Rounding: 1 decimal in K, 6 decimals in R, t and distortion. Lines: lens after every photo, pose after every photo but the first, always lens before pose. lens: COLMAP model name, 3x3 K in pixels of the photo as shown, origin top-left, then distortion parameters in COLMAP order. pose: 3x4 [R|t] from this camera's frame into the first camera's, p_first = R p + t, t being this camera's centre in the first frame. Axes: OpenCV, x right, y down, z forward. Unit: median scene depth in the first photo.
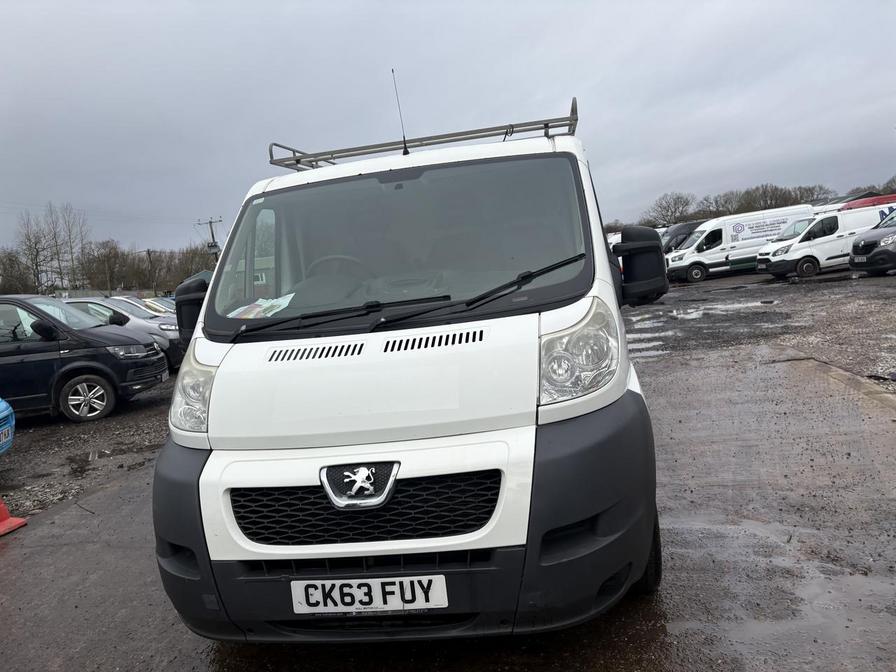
lens RADIAL K [[674.8, 0, 449.5], [0, 674.8, 338.8], [0, 0, 1]] dist [0.041169, -0.006726]
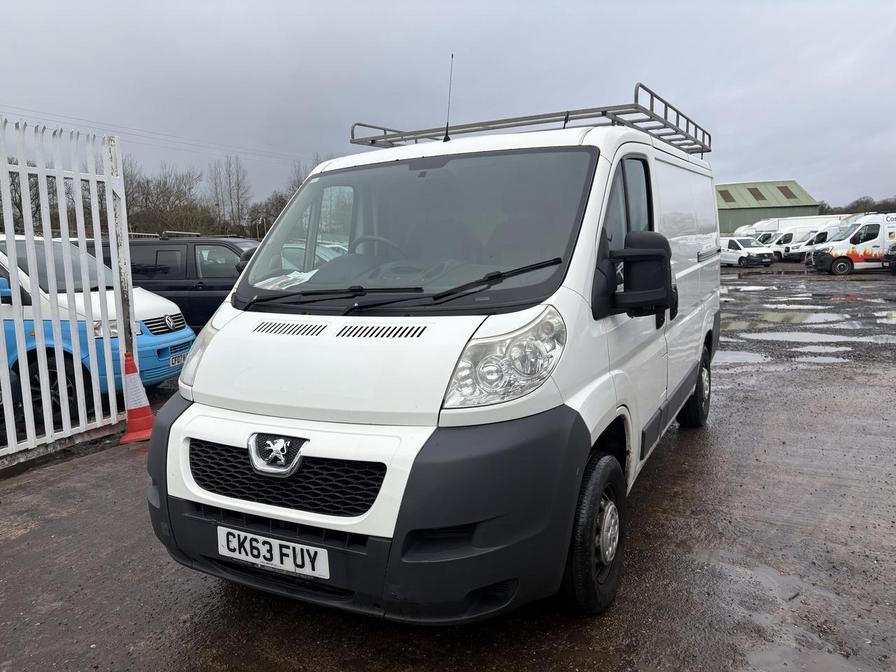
lens RADIAL K [[674.8, 0, 449.6], [0, 674.8, 334.3], [0, 0, 1]] dist [0.041169, -0.006726]
pose [[0.943172, 0.120410, -0.309723, 0.399443], [-0.104672, 0.992247, 0.067004, -0.073036], [0.315390, -0.030777, 0.948463, 0.038378]]
